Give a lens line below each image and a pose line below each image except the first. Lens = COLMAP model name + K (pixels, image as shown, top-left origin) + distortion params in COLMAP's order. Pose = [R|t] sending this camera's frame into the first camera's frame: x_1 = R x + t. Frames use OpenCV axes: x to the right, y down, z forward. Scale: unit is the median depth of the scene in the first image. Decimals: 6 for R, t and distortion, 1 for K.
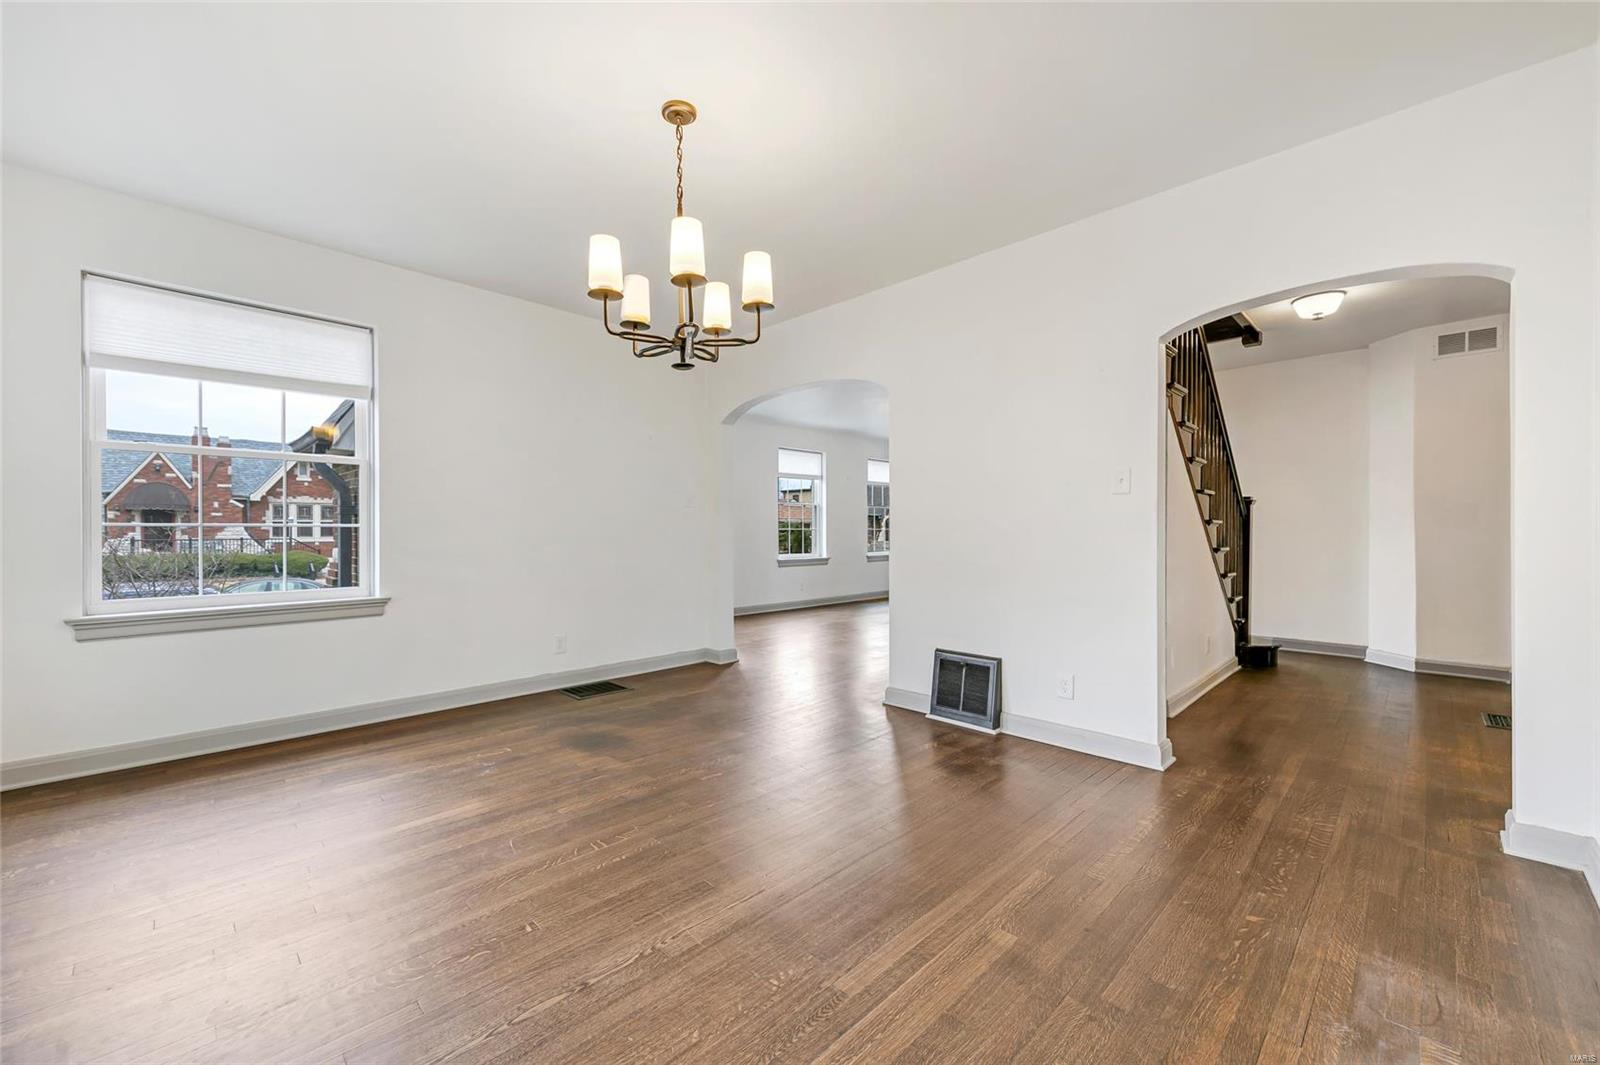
lens RADIAL K [[632.9, 0, 796.3], [0, 632.9, 534.8], [0, 0, 1]] dist [0.007751, -0.000024]
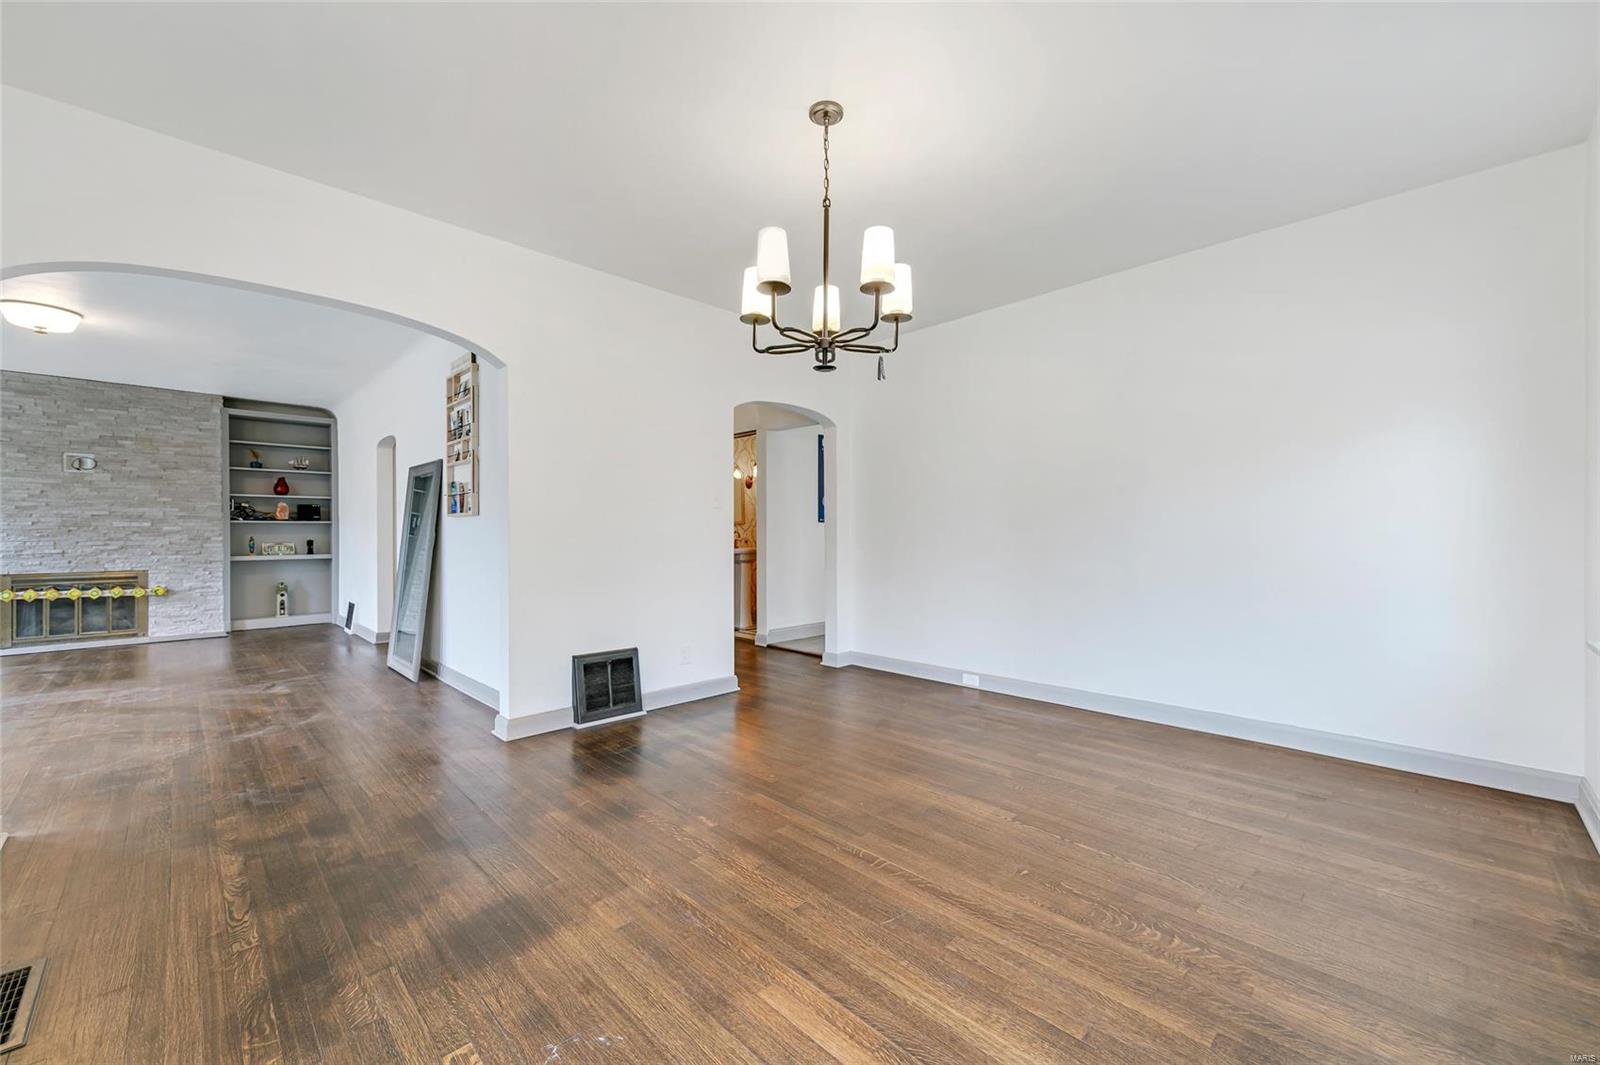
lens RADIAL K [[632.9, 0, 796.3], [0, 632.9, 534.8], [0, 0, 1]] dist [0.007751, -0.000024]
pose [[0.008436, 0.000479, 0.999964, -0.929150], [0.008274, 0.999966, -0.000549, -0.001889], [-0.999930, 0.008278, 0.008432, 0.819803]]
